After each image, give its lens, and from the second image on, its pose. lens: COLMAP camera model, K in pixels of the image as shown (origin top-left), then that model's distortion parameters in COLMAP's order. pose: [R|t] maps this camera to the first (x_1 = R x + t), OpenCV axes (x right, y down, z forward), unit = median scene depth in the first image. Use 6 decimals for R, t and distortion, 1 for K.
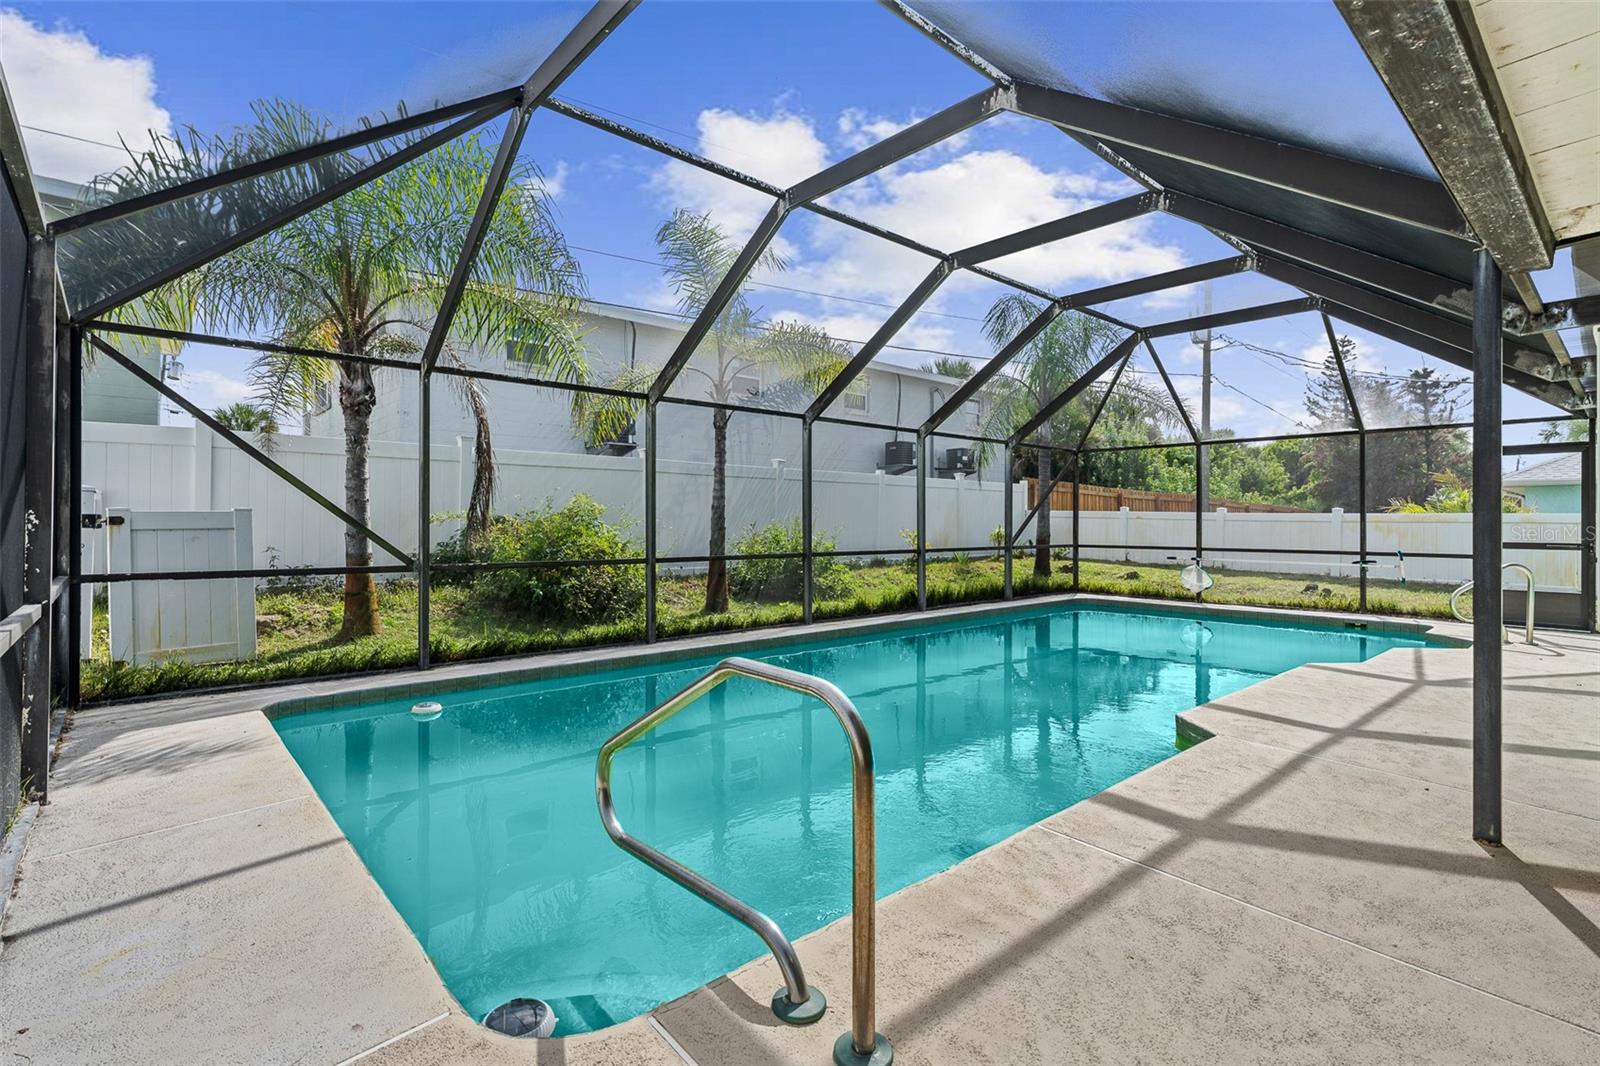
lens RADIAL K [[753.1, 0, 807.3], [0, 753.1, 523.6], [0, 0, 1]] dist [-0.001845, 0.000164]
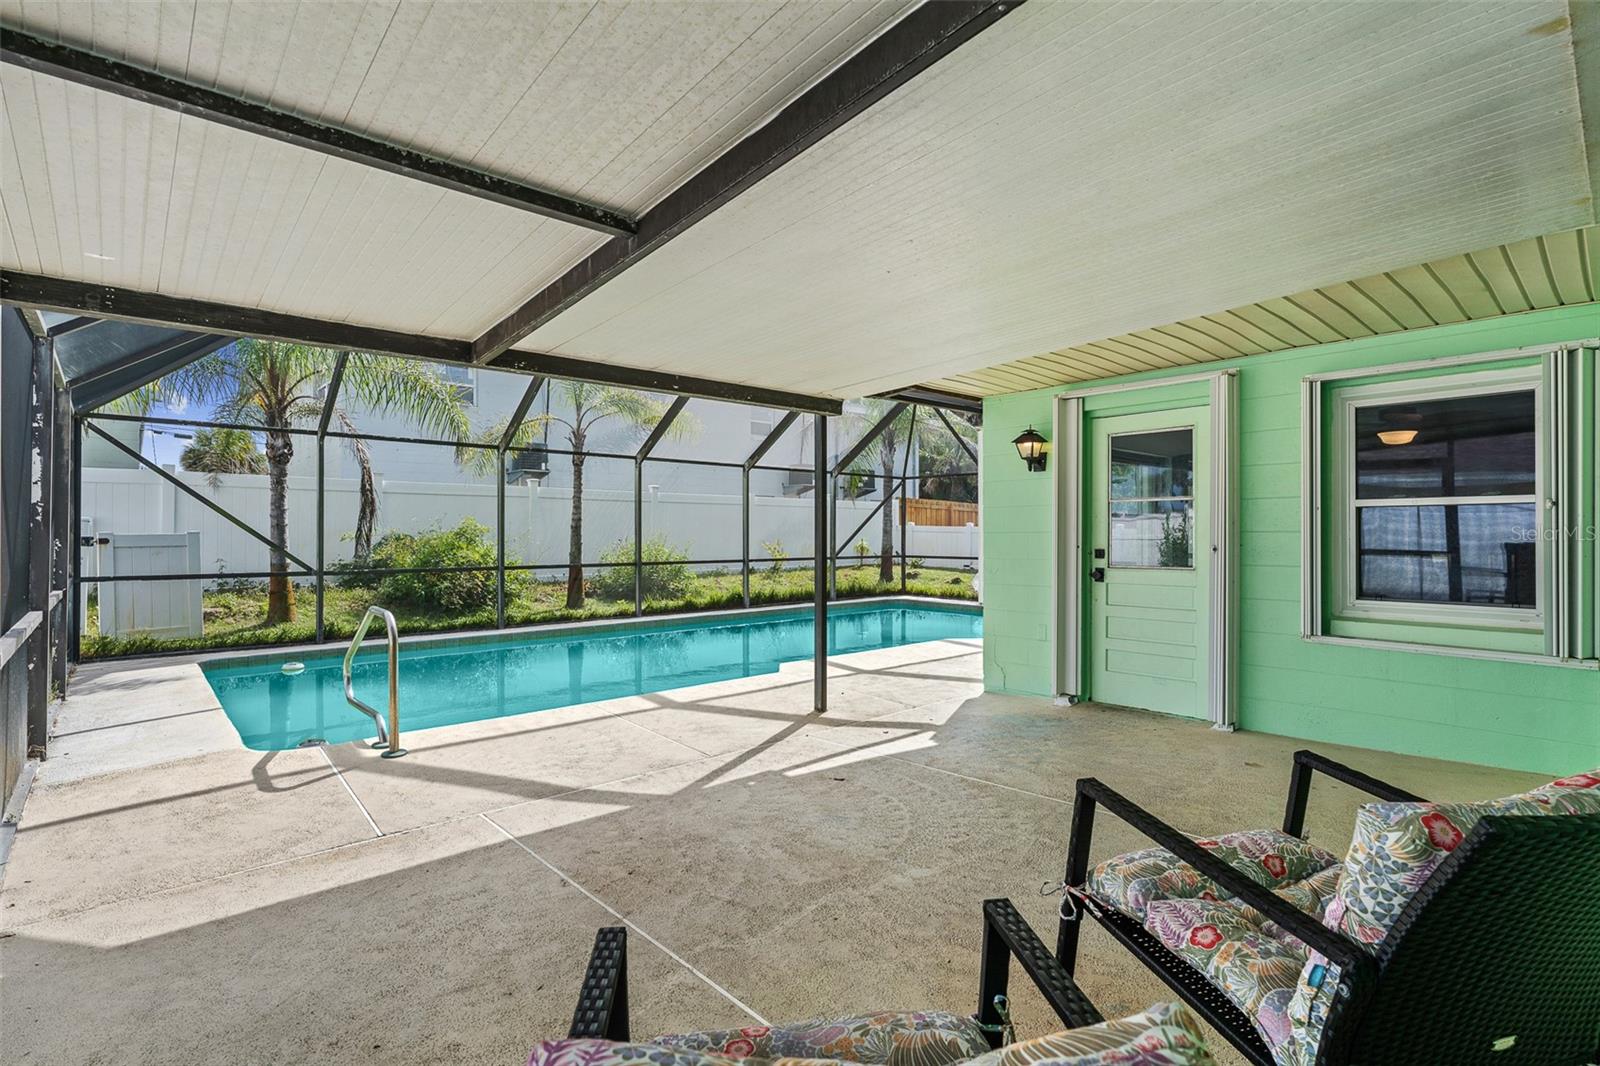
lens RADIAL K [[753.8, 0, 800.0], [0, 753.8, 533.0], [0, 0, 1]] dist [0.001388, 0.000370]
pose [[0.999997, -0.002259, 0.001369, 0.277397], [0.002261, 0.999996, -0.001931, -0.008676], [-0.001364, 0.001934, 0.999997, -0.300942]]
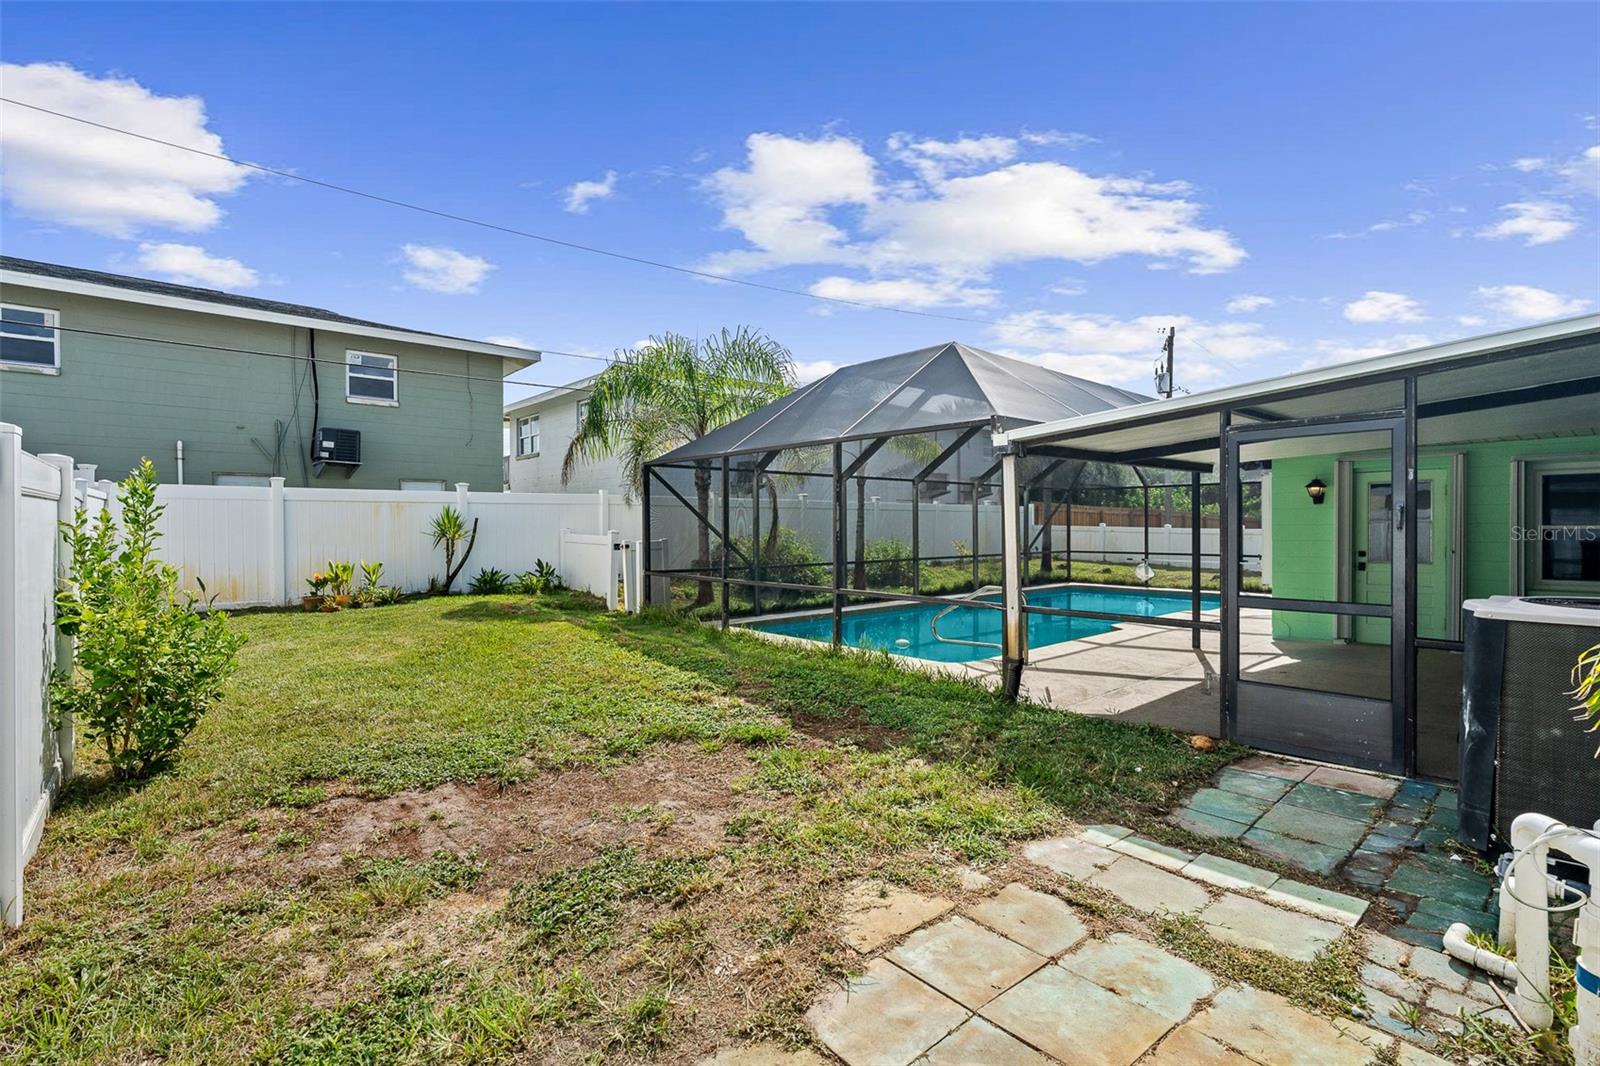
lens RADIAL K [[723.7, 0, 805.4], [0, 723.7, 528.7], [0, 0, 1]] dist [0.000712, 0.000257]
pose [[0.999943, -0.007638, -0.007449, -0.243425], [0.007658, 0.999967, 0.002748, -0.035817], [0.007427, -0.002805, 0.999968, -0.690295]]
